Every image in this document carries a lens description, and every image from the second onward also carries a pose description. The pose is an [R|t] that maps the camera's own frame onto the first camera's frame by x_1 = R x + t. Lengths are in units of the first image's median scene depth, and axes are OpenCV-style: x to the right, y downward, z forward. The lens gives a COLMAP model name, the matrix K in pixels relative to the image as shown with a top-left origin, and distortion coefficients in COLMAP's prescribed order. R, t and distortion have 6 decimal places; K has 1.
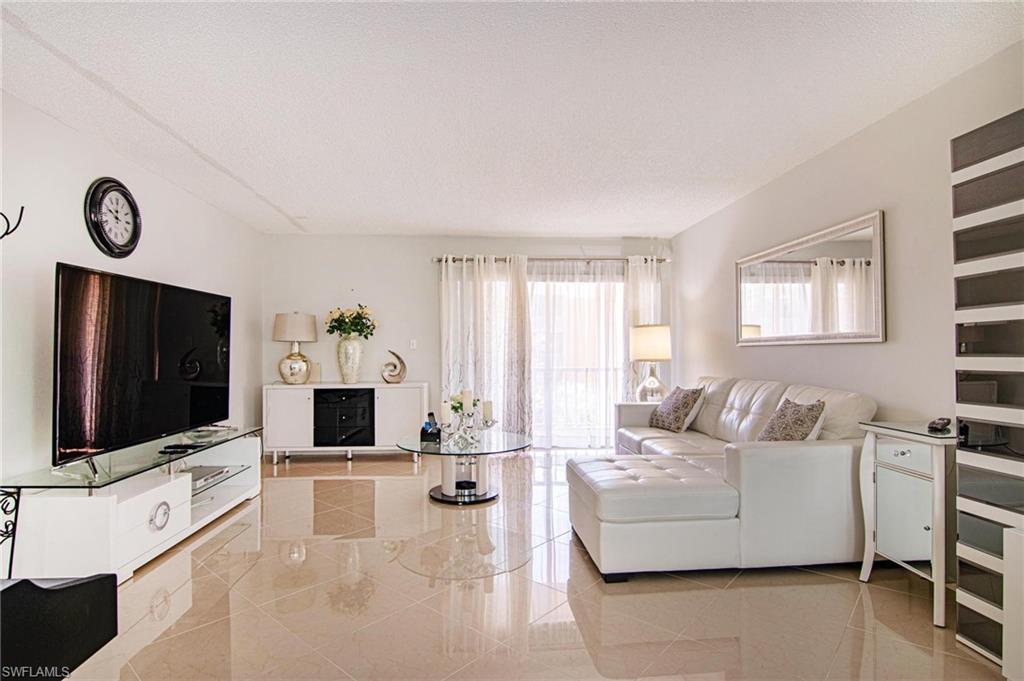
lens RADIAL K [[520.4, 0, 507.4], [0, 520.4, 341.8], [0, 0, 1]] dist [0.000695, -0.019366]
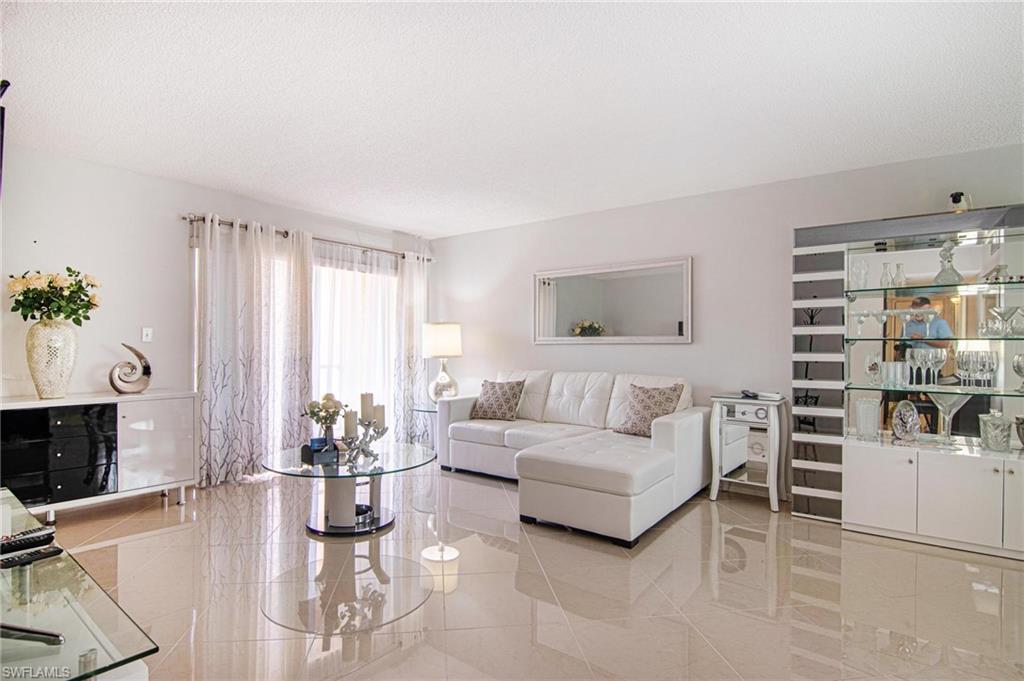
lens RADIAL K [[520.4, 0, 507.4], [0, 520.4, 341.8], [0, 0, 1]] dist [0.000695, -0.019366]
pose [[0.647539, 0.015446, 0.761876, -0.416061], [-0.023261, 0.999729, -0.000498, 0.003460], [-0.761677, -0.017400, 0.647723, 0.217171]]
